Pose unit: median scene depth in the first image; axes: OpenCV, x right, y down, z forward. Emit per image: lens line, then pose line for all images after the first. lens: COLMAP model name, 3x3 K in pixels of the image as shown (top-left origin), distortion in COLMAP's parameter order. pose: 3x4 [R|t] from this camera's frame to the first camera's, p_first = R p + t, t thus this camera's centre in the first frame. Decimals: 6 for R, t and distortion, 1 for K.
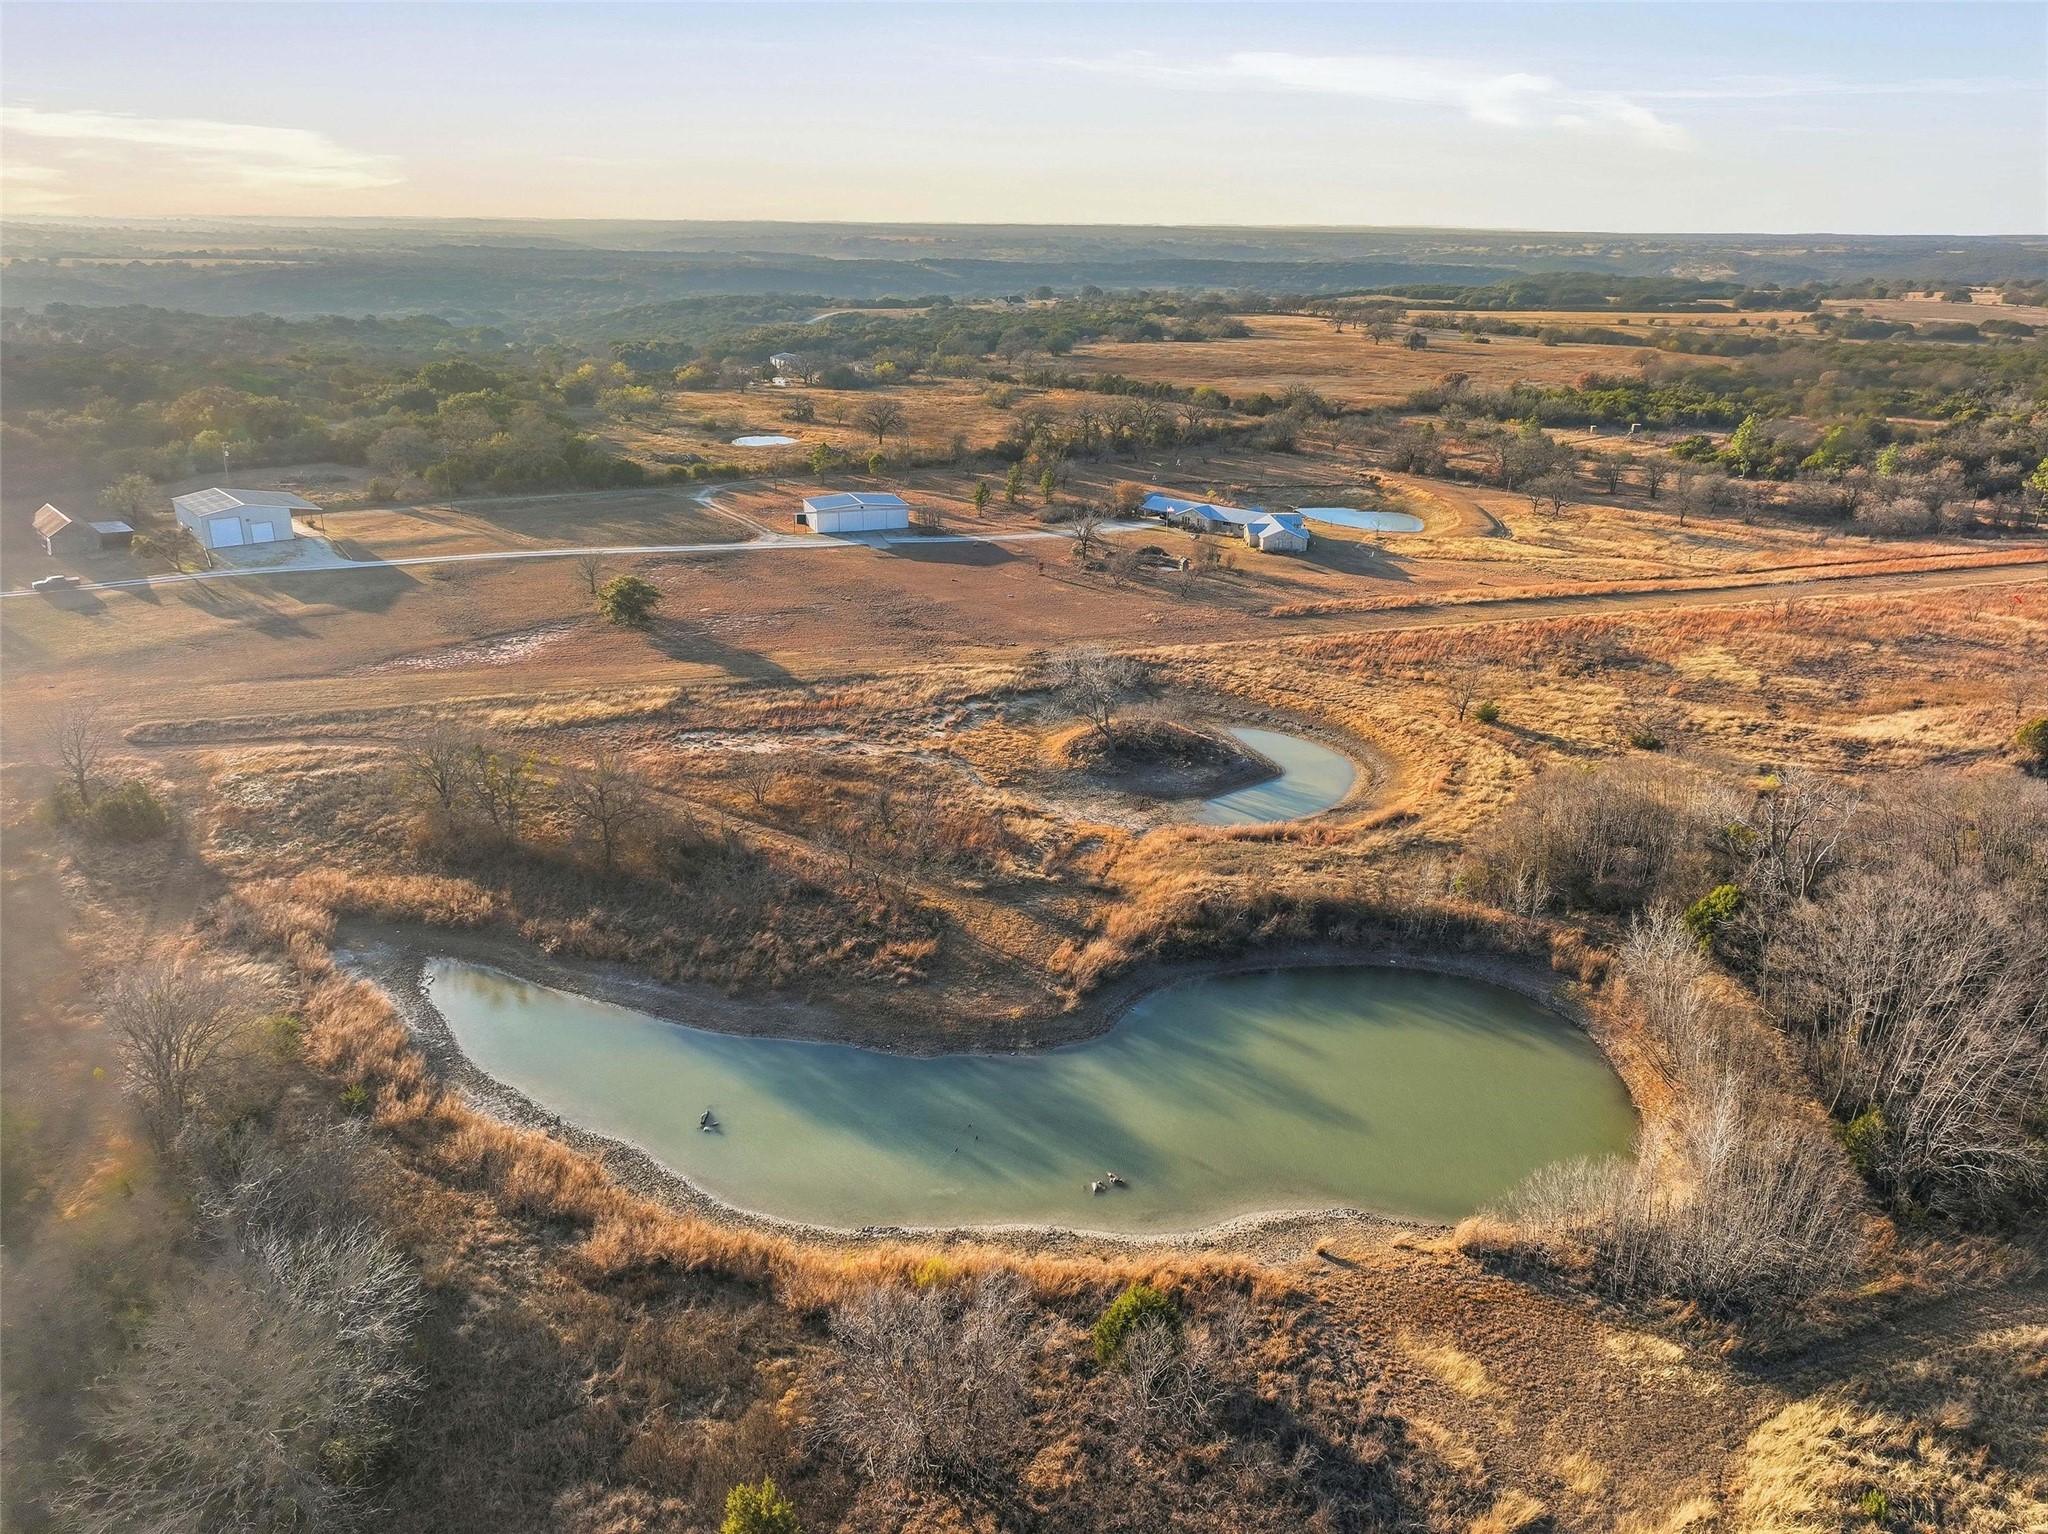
lens RADIAL K [[1437.4, 0, 1024.0], [0, 1437.4, 767.0], [0, 0, 1]] dist [-0.002465, 0.027737]
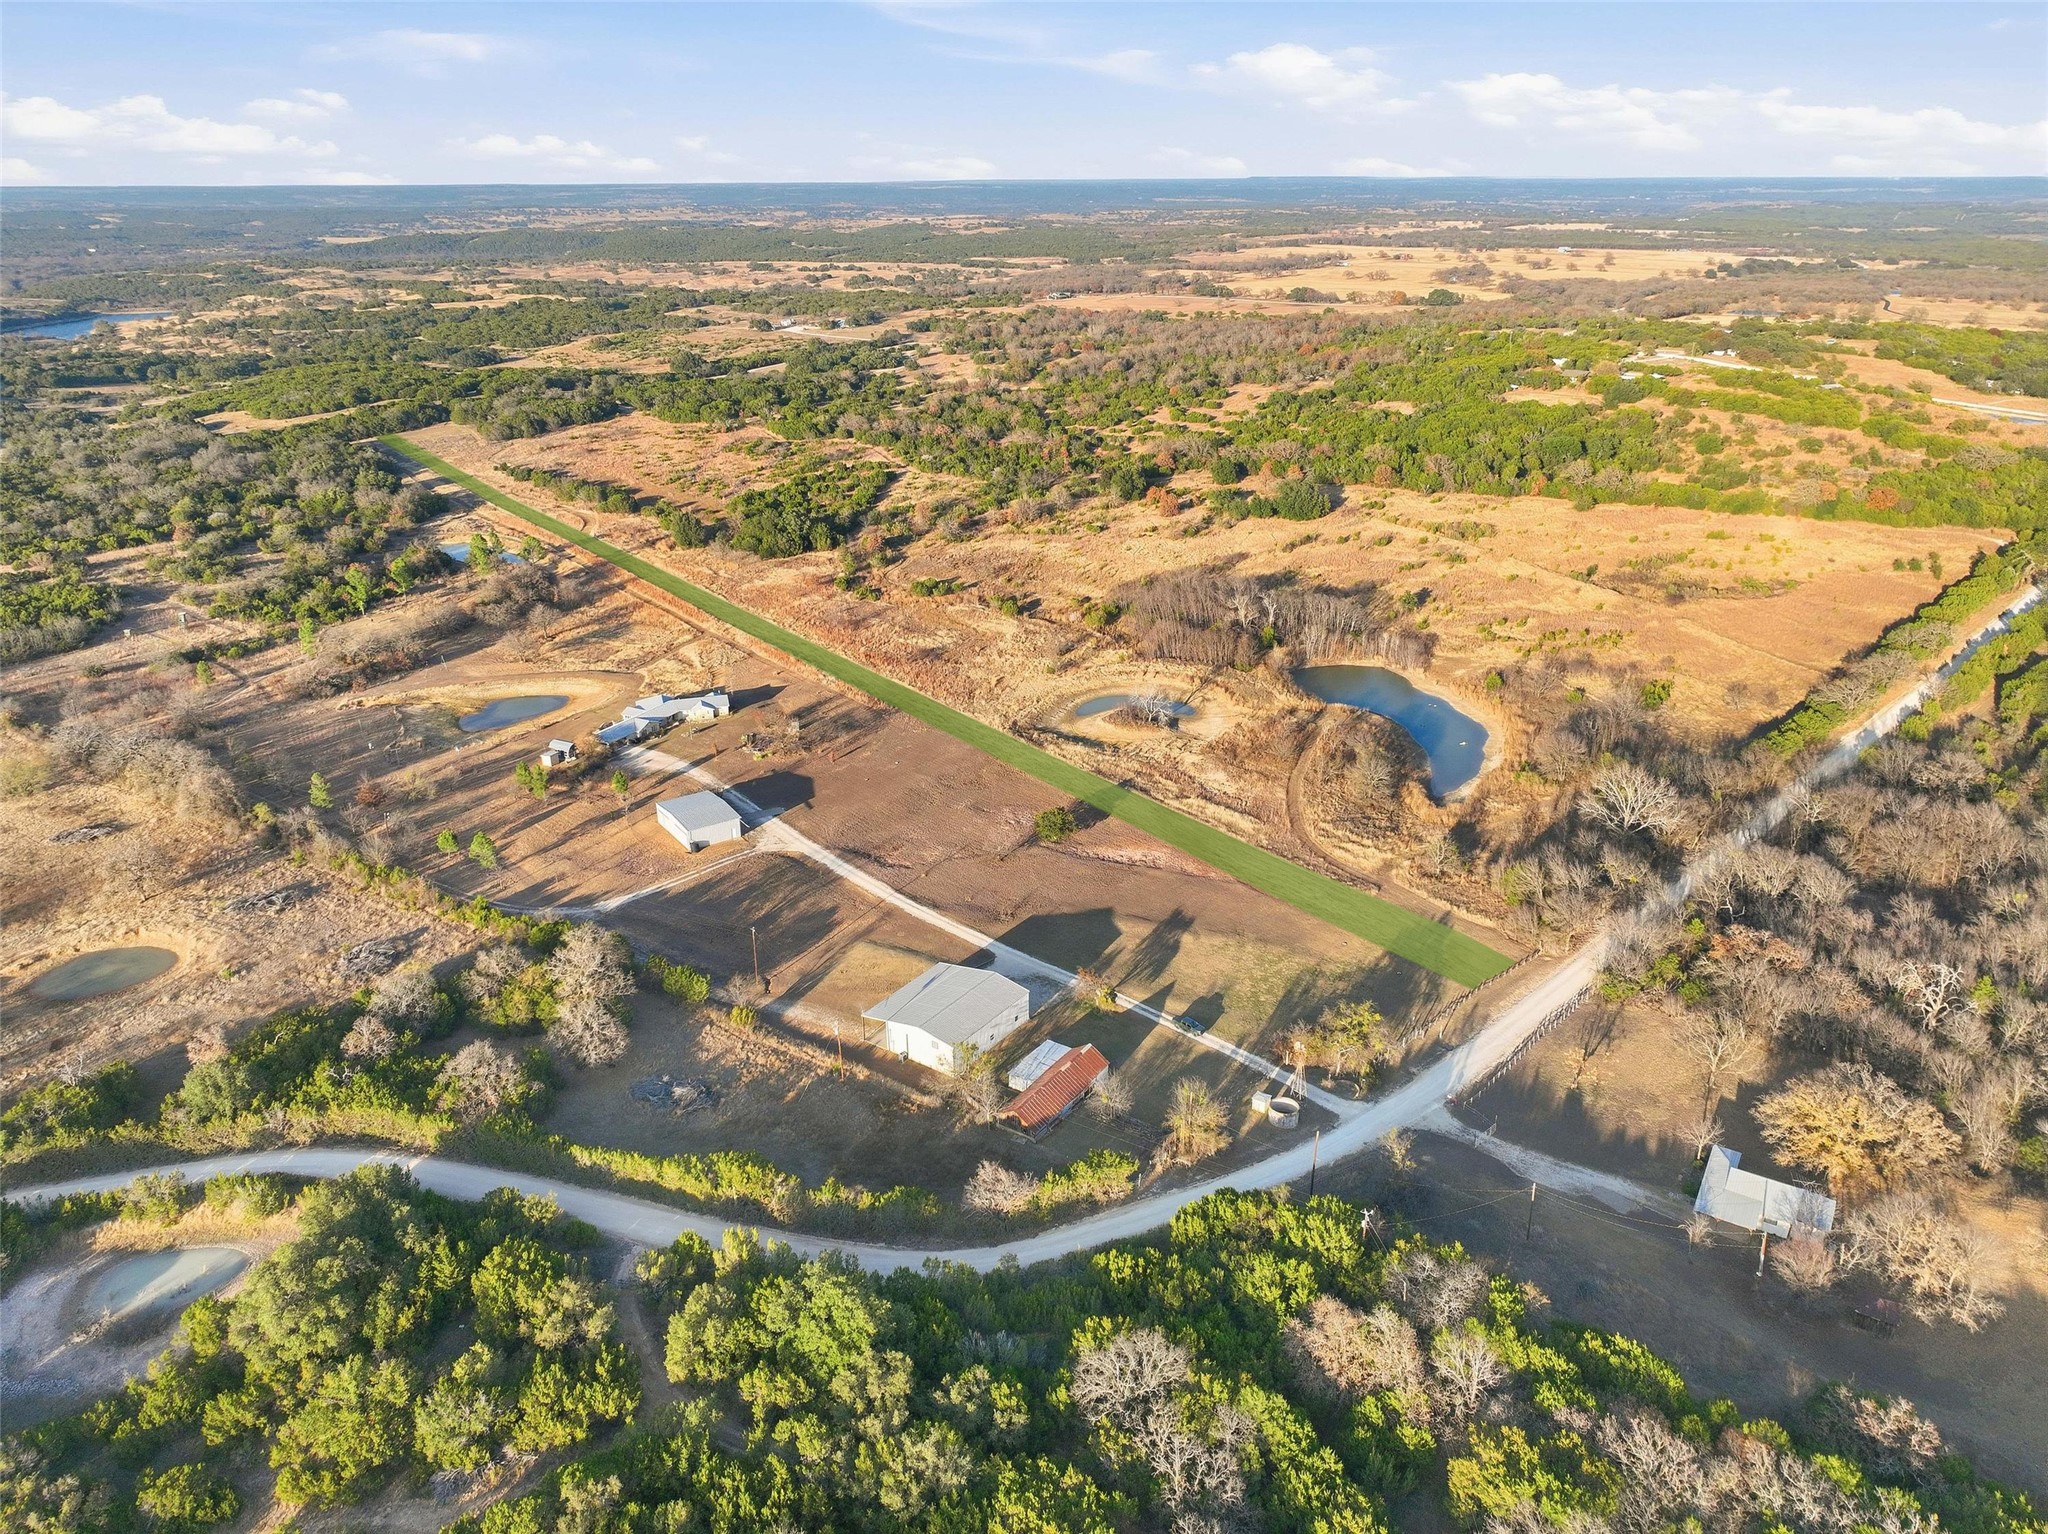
lens RADIAL K [[1437.4, 0, 1024.0], [0, 1437.4, 767.0], [0, 0, 1]] dist [-0.002465, 0.027737]
pose [[-0.251407, -0.380328, 0.890025, -1.091929], [0.345941, 0.823508, 0.449622, -0.587368], [-0.903947, 0.420934, -0.075465, 0.778118]]
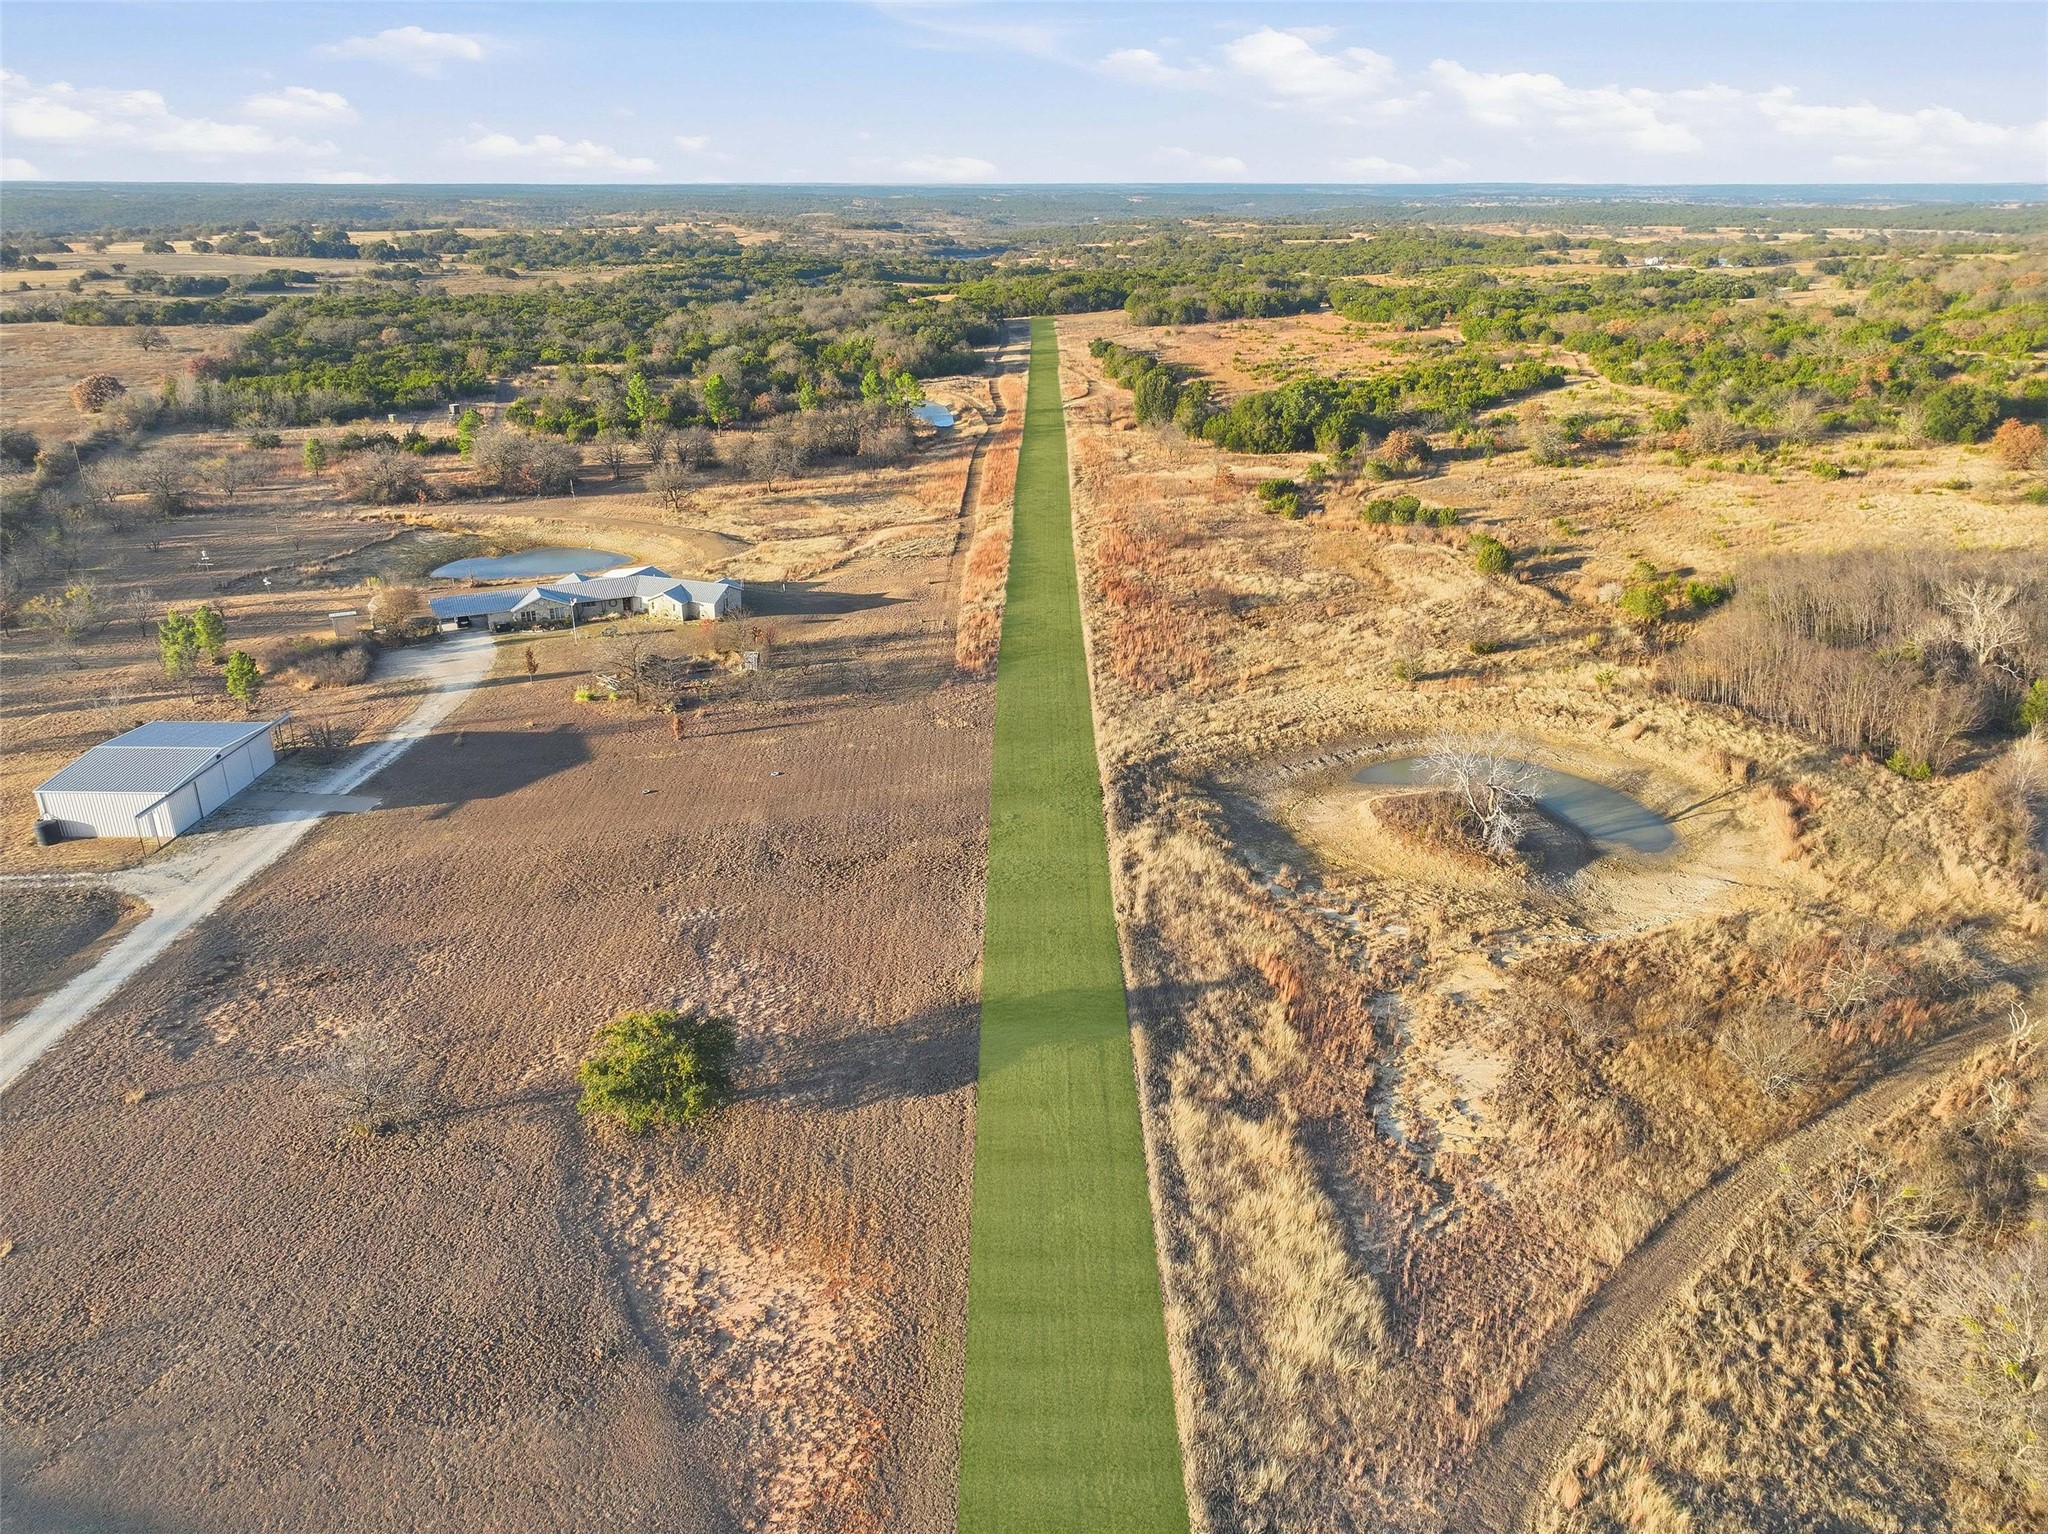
lens RADIAL K [[1437.4, 0, 1024.0], [0, 1437.4, 767.0], [0, 0, 1]] dist [-0.002465, 0.027737]
pose [[0.365725, -0.358988, 0.858704, -0.403112], [0.331733, 0.912305, 0.240110, -0.186616], [-0.869597, 0.197046, 0.452741, 0.483200]]
